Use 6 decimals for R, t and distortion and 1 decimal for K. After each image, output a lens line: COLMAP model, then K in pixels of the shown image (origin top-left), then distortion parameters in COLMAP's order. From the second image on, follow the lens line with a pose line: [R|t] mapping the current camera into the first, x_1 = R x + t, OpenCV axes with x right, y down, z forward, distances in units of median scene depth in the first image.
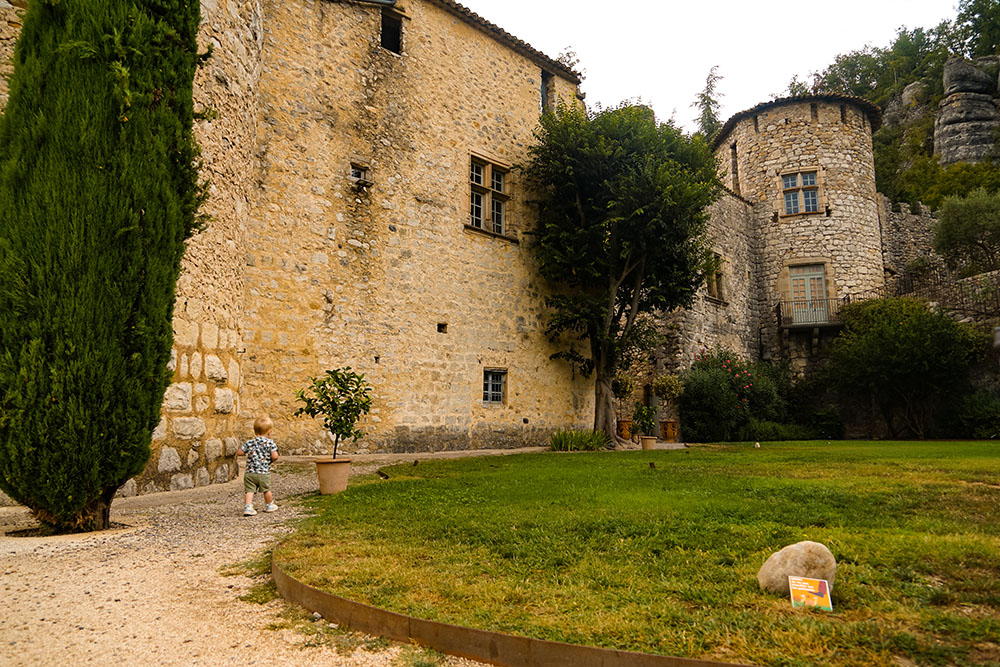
lens RADIAL K [[682.6, 0, 499.8], [0, 682.6, 332.6], [0, 0, 1]] dist [-0.004325, 0.000761]
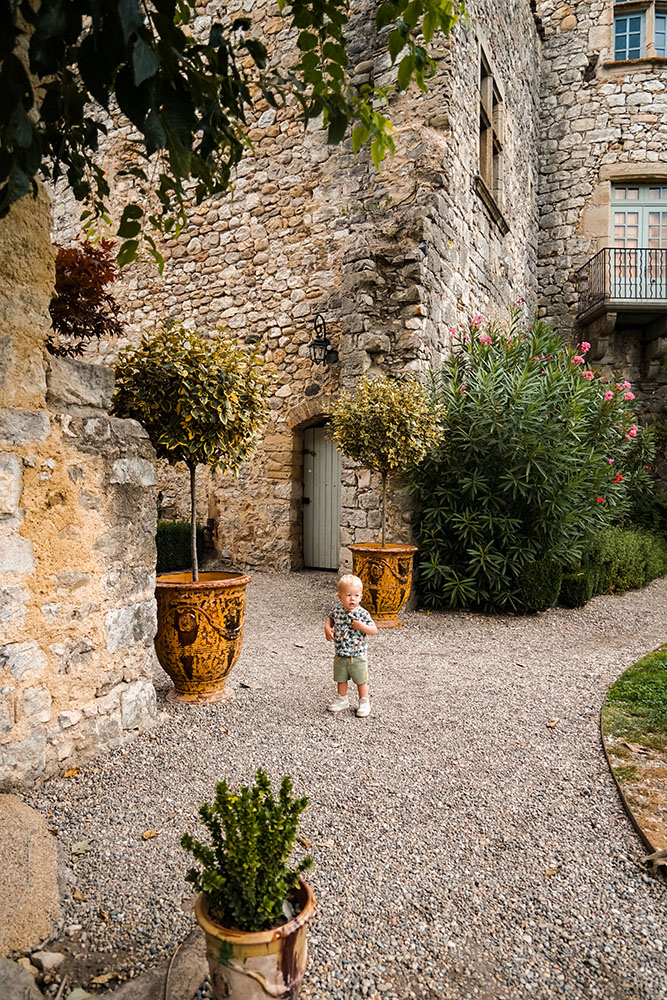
lens RADIAL K [[682.6, 0, 333.8], [0, 682.6, 499.6], [0, 0, 1]] dist [-0.004325, 0.000761]
pose [[0.957905, 0.010348, 0.286898, 0.121532], [-0.056673, 0.986500, 0.153642, 0.056565], [-0.281435, -0.163434, 0.945560, 0.610882]]
